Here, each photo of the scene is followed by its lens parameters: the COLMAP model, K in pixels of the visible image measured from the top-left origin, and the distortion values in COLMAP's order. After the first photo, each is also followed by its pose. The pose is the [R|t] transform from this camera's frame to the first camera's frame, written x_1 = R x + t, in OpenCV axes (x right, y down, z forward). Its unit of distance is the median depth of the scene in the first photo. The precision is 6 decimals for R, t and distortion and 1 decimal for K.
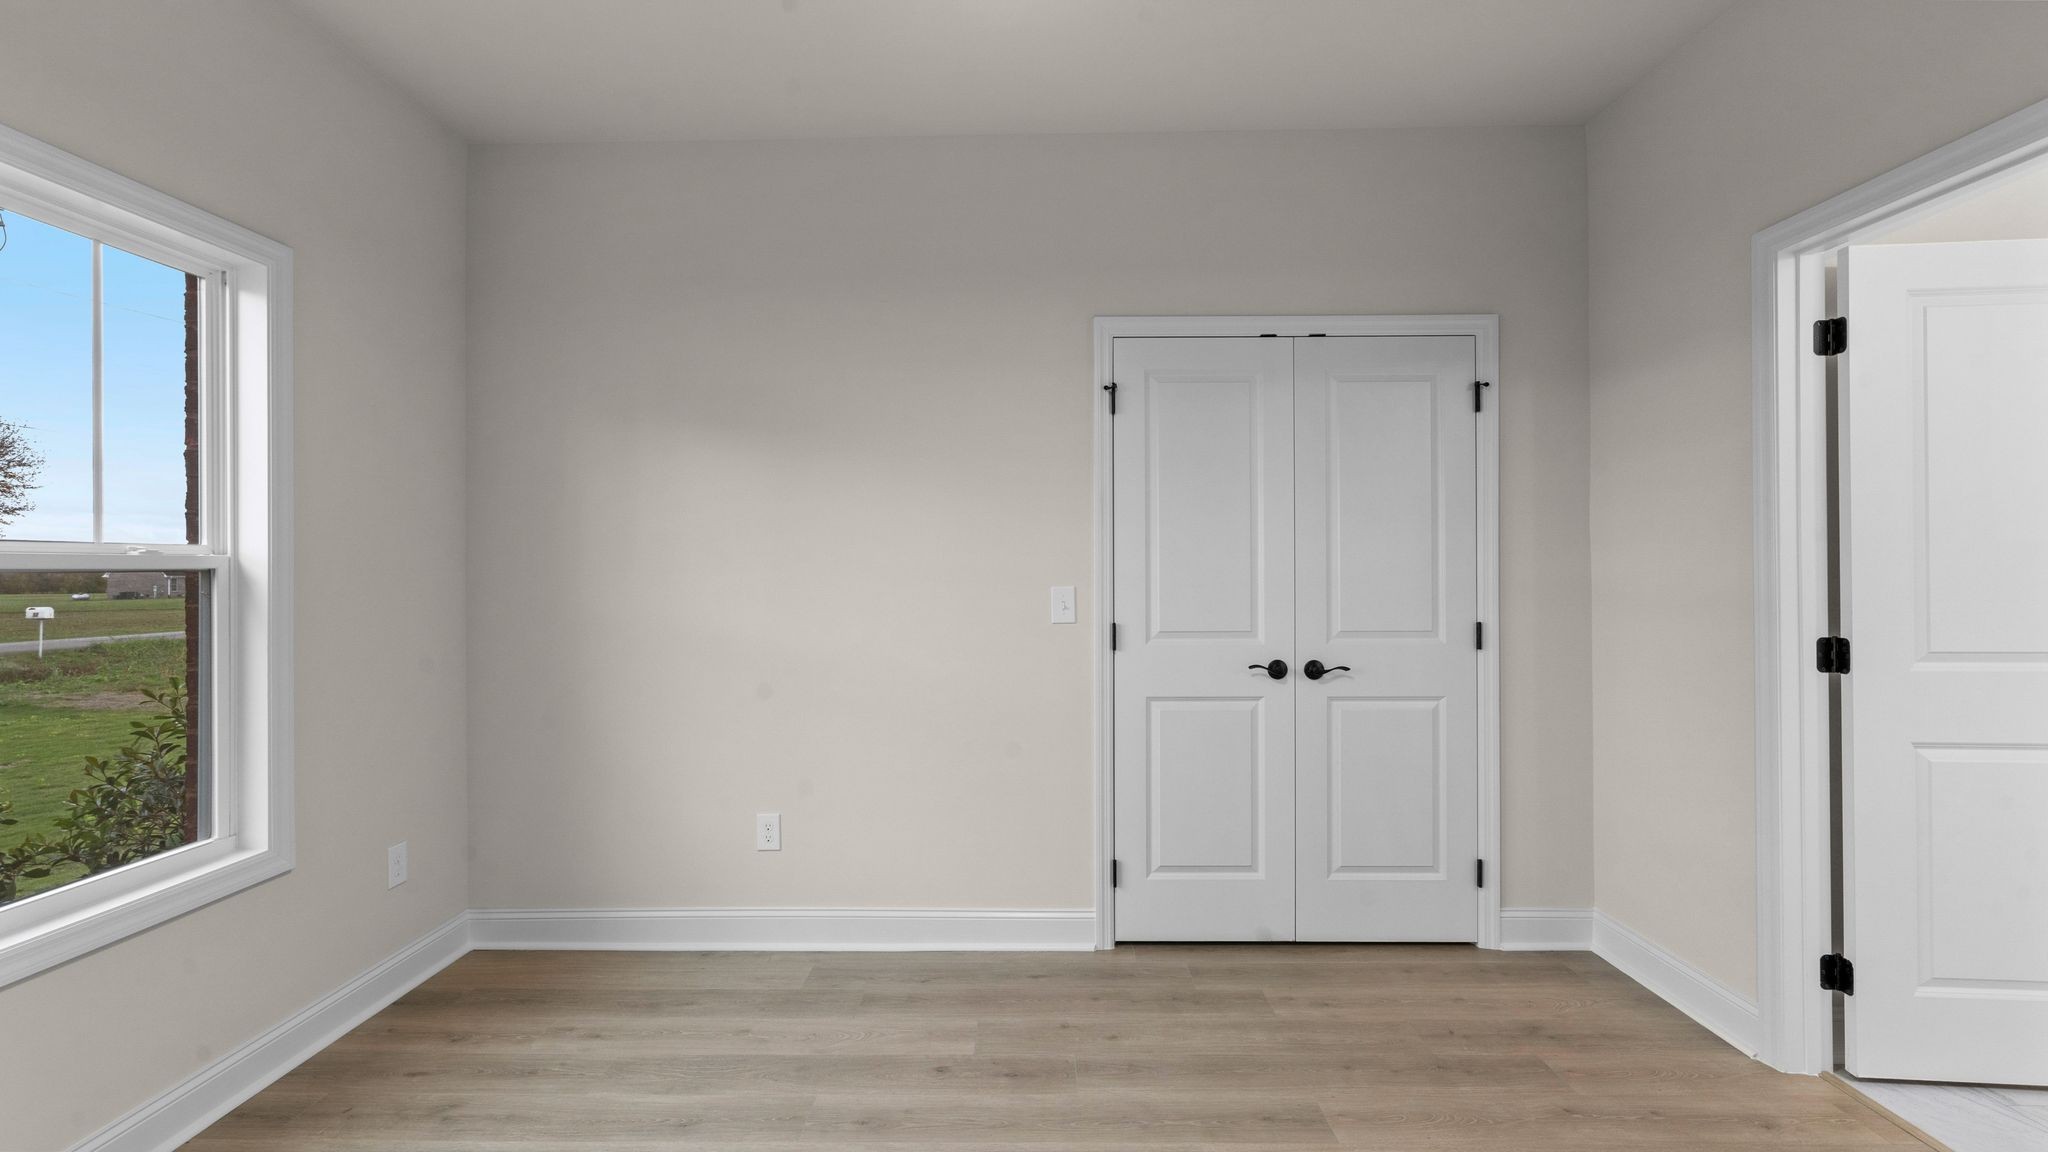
lens RADIAL K [[938.9, 0, 1031.0], [0, 938.9, 575.3], [0, 0, 1]] dist [-0.007252, -0.000666]
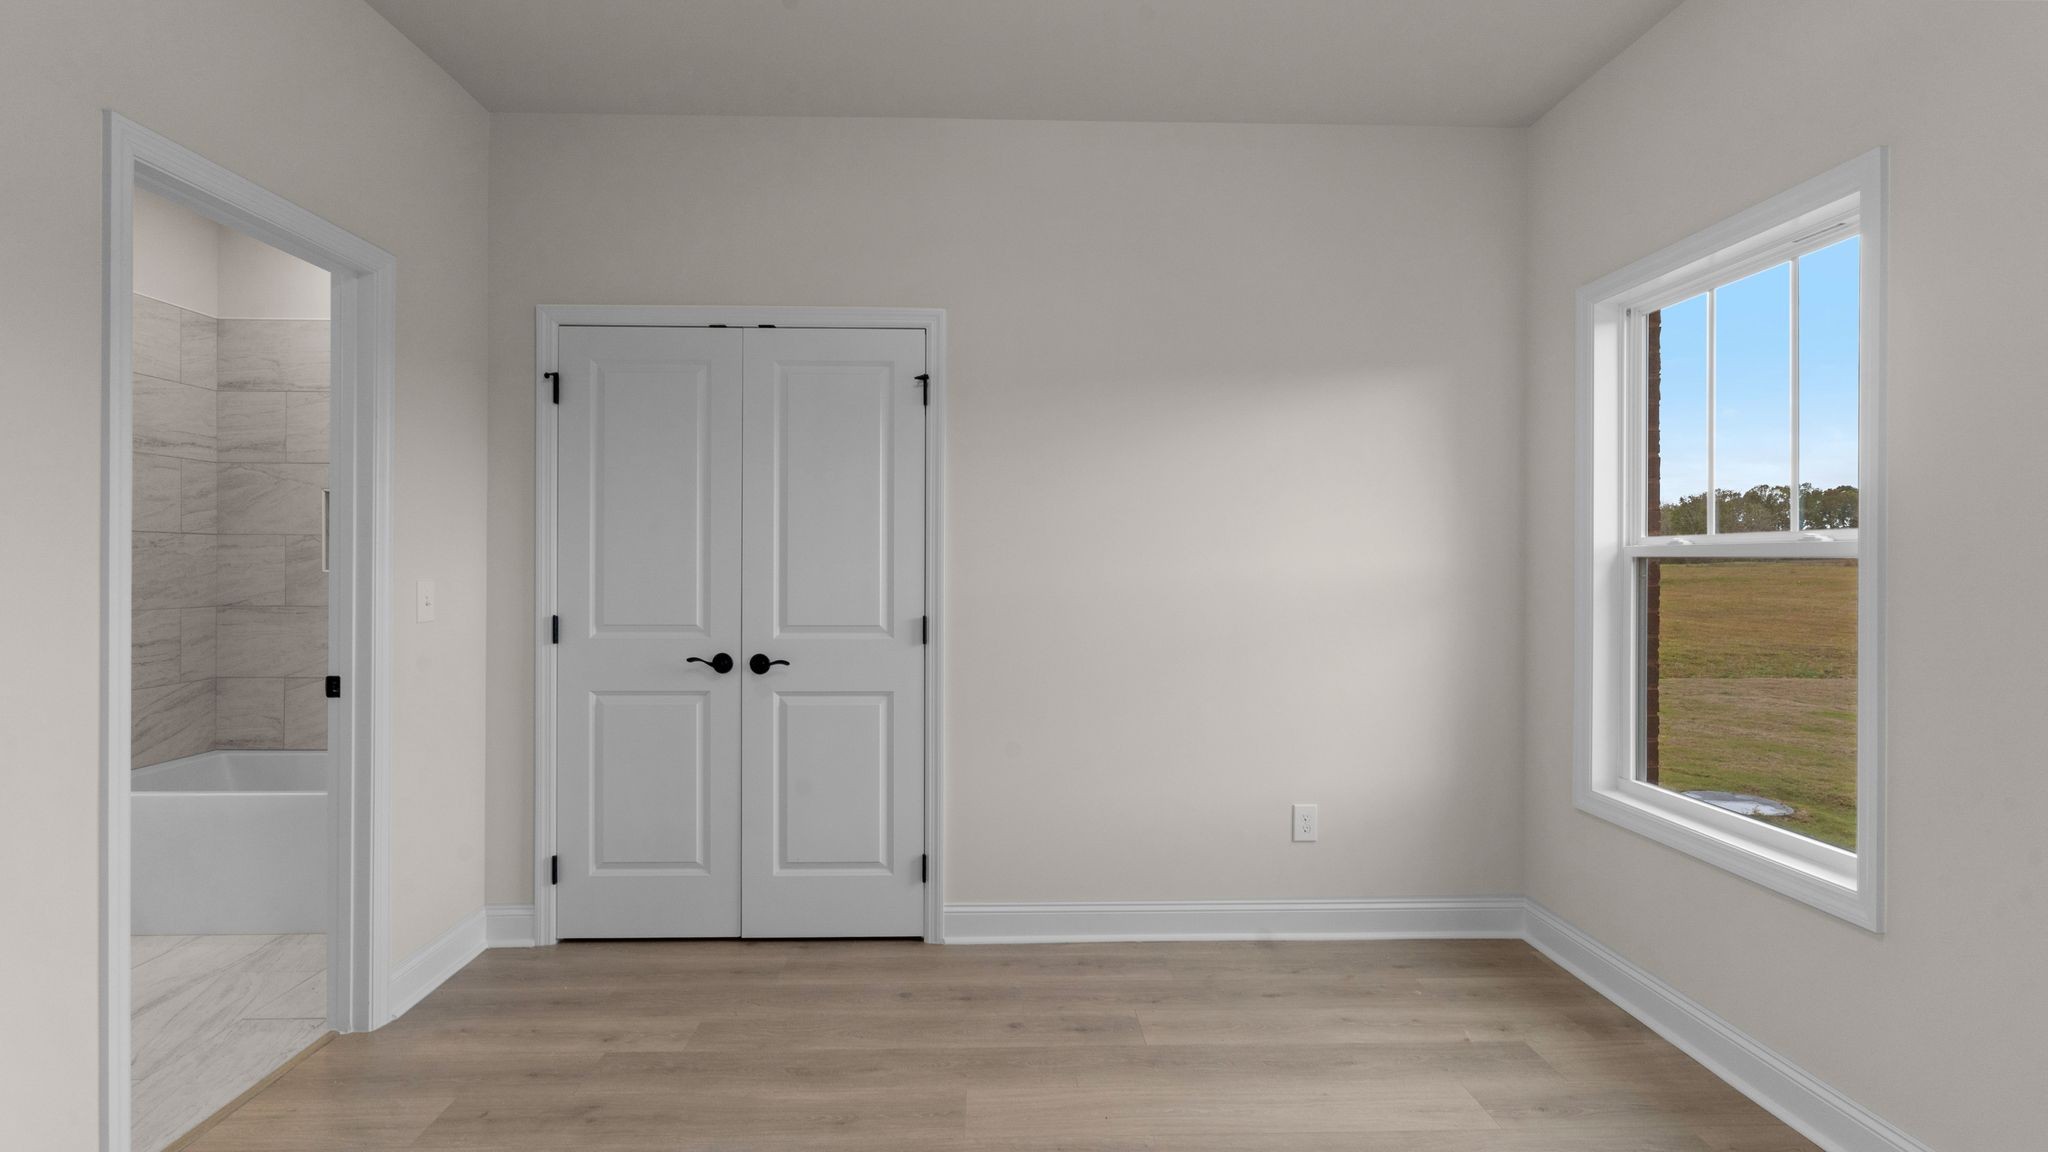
lens RADIAL K [[938.9, 0, 1021.4], [0, 938.9, 562.0], [0, 0, 1]] dist [-0.007252, -0.000666]
pose [[0.999041, 0.009210, 0.042804, 0.532855], [-0.008997, 0.999946, -0.005177, -0.003843], [-0.042849, 0.004787, 0.999070, -0.003888]]
